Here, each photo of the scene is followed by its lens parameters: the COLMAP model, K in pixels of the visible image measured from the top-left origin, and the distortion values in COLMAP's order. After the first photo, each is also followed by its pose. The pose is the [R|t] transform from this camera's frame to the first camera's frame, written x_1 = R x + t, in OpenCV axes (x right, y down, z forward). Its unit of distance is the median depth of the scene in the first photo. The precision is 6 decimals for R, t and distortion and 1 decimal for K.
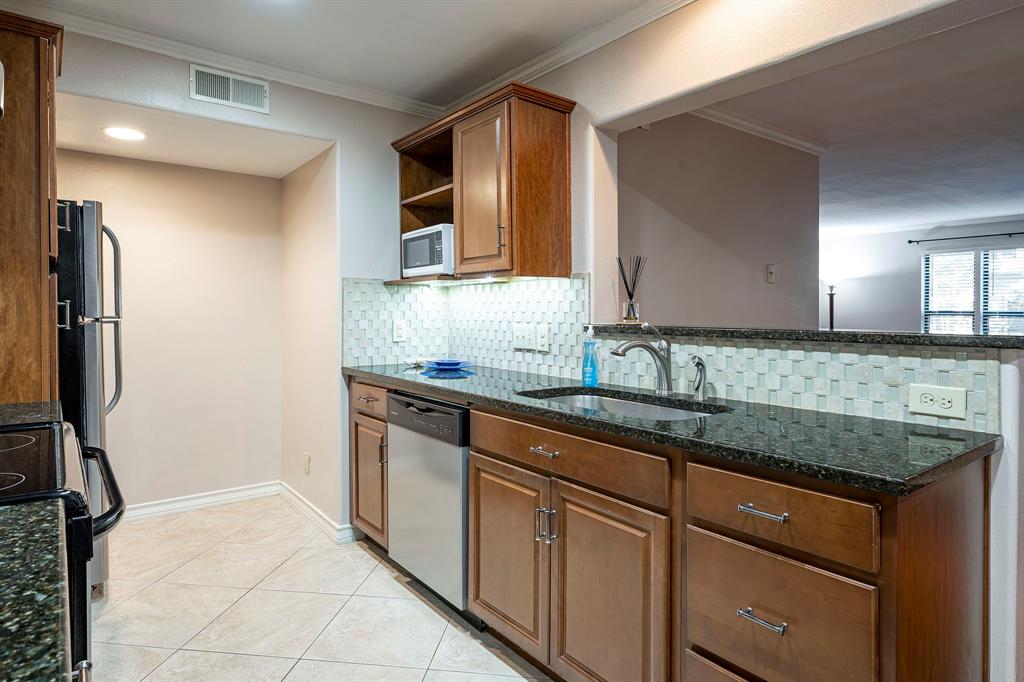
lens RADIAL K [[579.4, 0, 519.2], [0, 579.4, 338.1], [0, 0, 1]] dist [-0.003482, -0.003079]
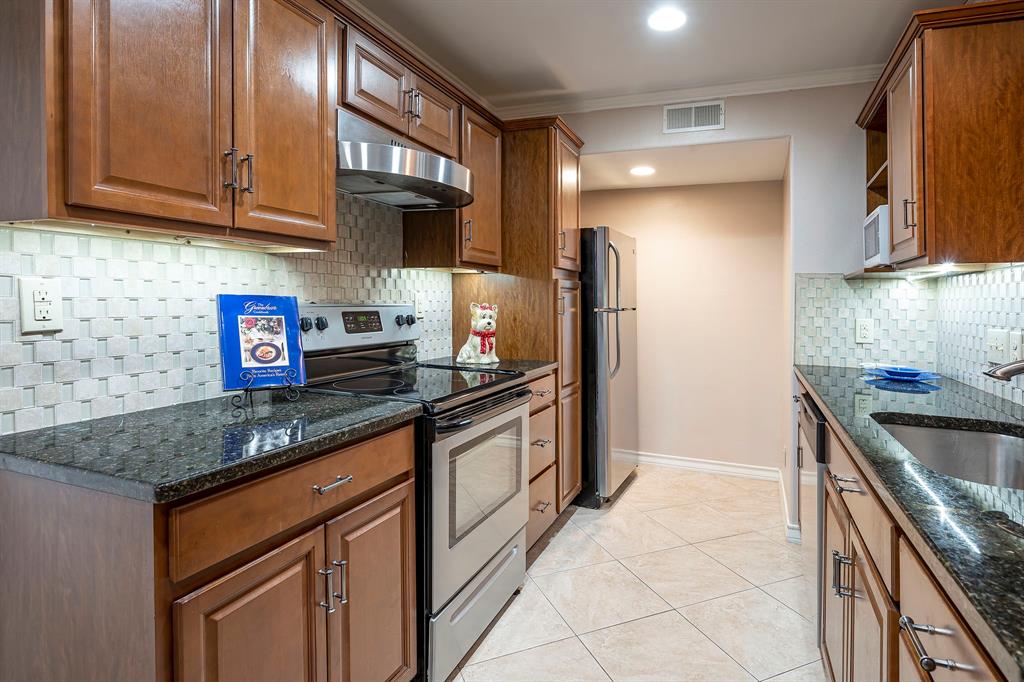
lens RADIAL K [[547.5, 0, 518.9], [0, 547.5, 338.8], [0, 0, 1]] dist [-0.002562, -0.000184]
pose [[0.484997, 0.066825, -0.871959, 0.288748], [-0.058411, 0.997325, 0.043944, -0.006916], [0.872563, 0.029619, 0.487603, 0.141240]]
